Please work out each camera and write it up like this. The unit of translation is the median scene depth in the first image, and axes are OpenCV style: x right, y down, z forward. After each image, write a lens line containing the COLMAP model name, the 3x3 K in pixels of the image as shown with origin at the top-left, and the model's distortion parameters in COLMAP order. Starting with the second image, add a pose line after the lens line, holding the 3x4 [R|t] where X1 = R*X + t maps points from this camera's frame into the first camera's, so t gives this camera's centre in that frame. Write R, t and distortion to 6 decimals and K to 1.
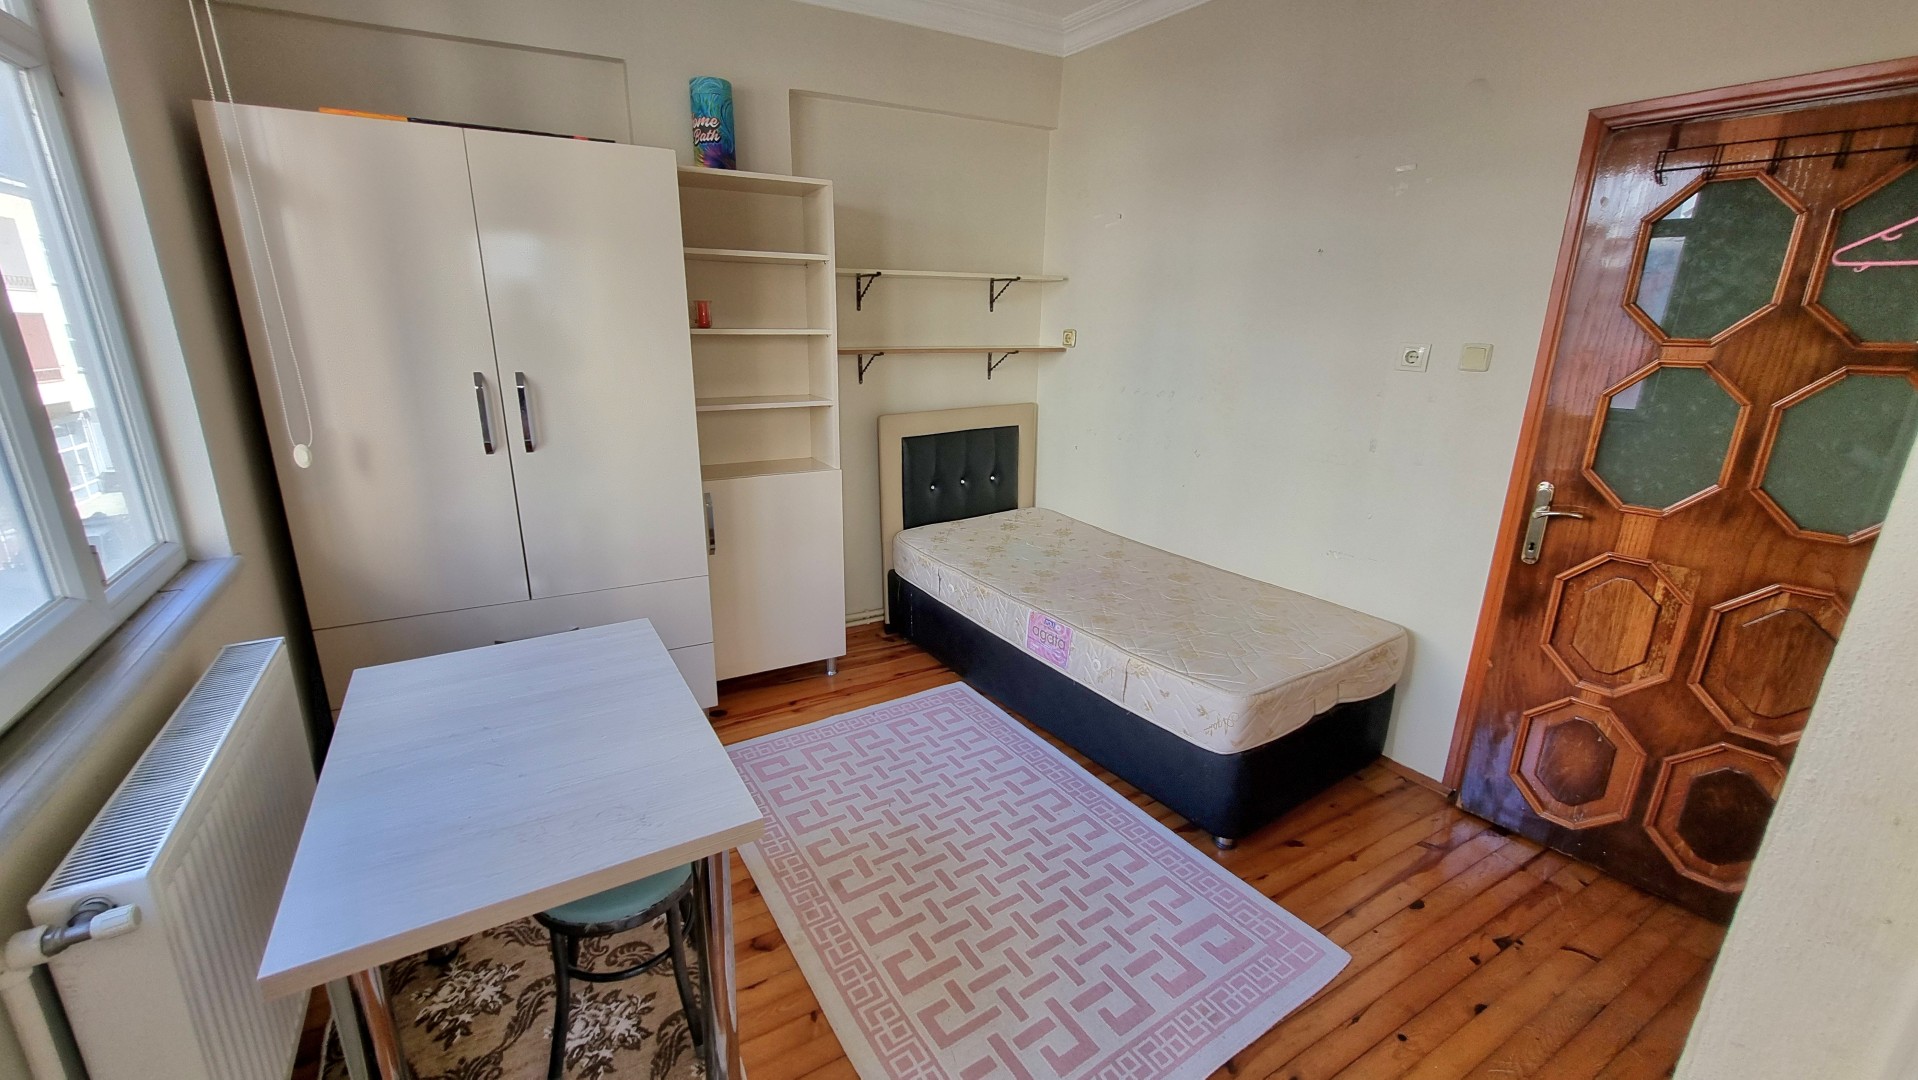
lens RADIAL K [[771.8, 0, 930.8], [0, 771.8, 541.7], [0, 0, 1]] dist [-0.002257, -0.000169]
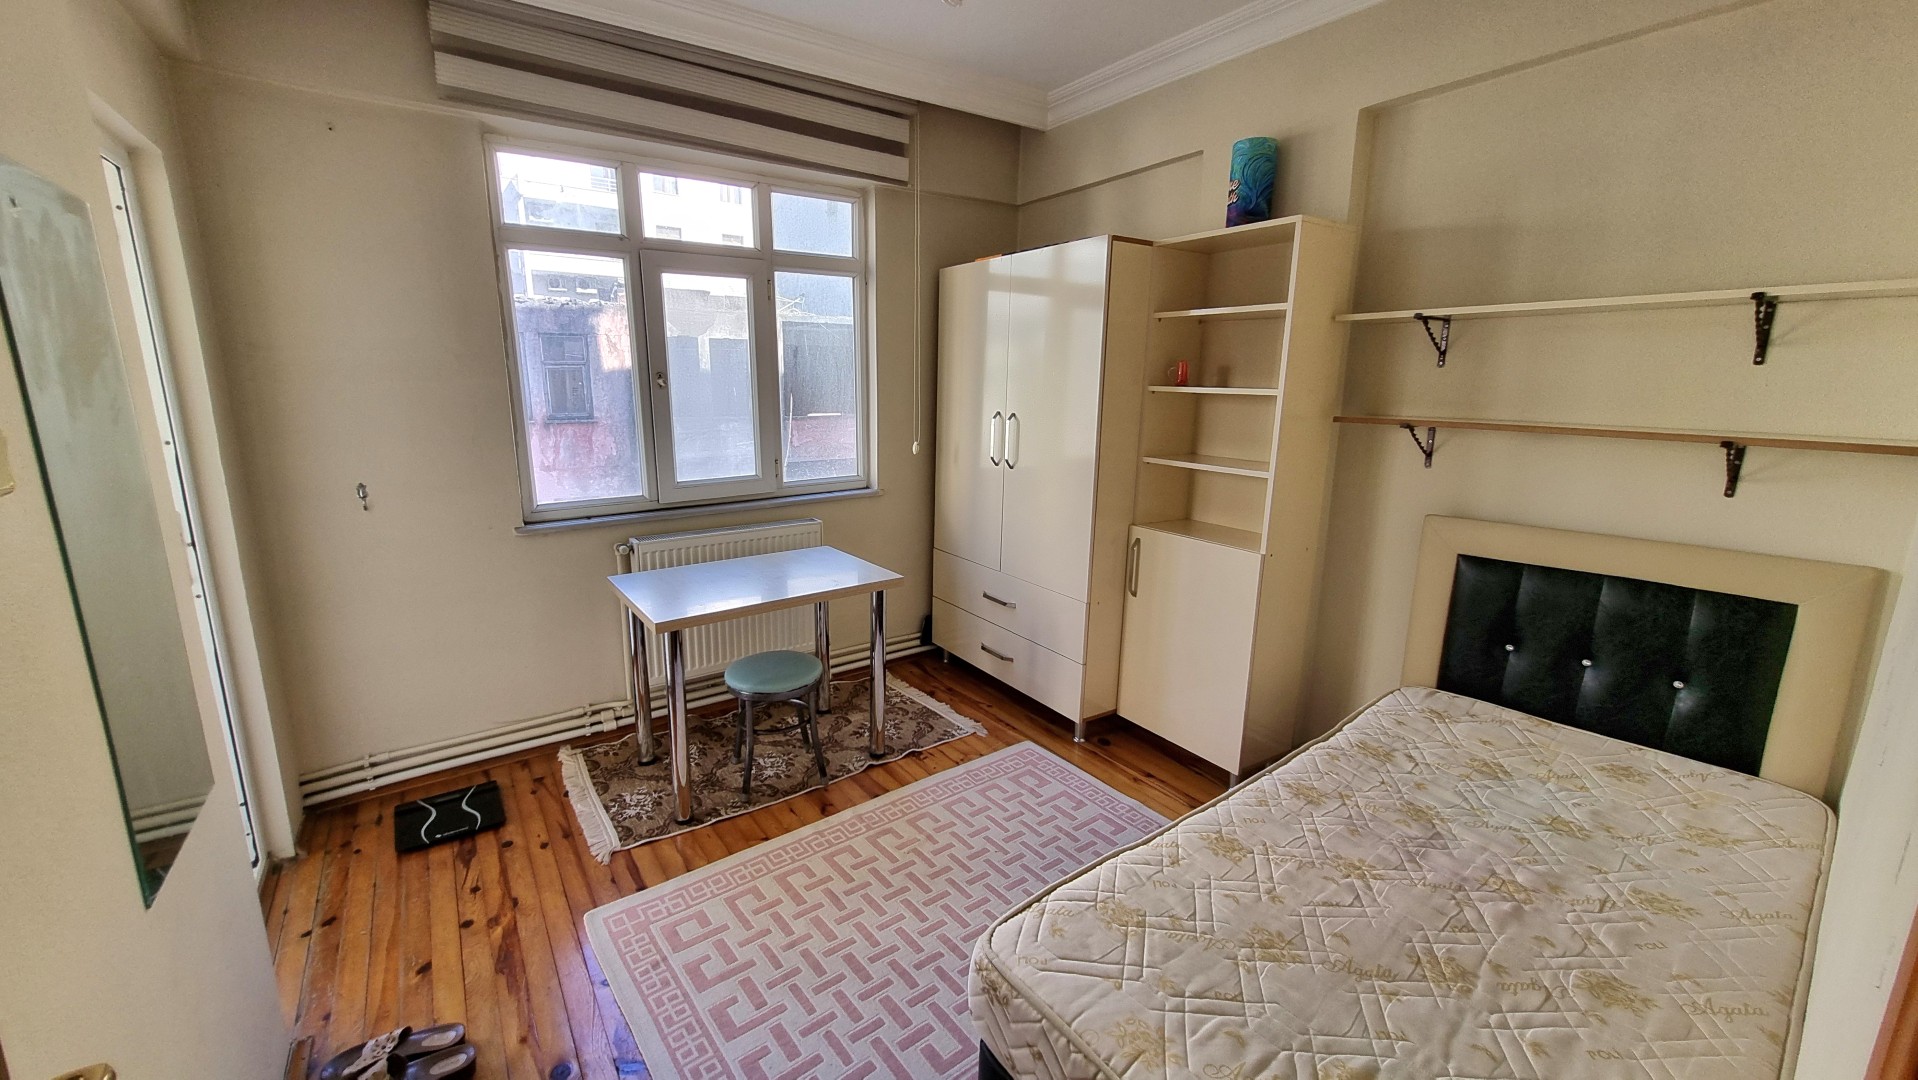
lens RADIAL K [[771.8, 0, 930.8], [0, 771.8, 541.7], [0, 0, 1]] dist [-0.002257, -0.000169]
pose [[0.053507, 0.201353, -0.978056, 0.754689], [-0.286413, 0.941400, 0.178138, -0.170875], [0.956611, 0.270596, 0.108042, 0.631406]]
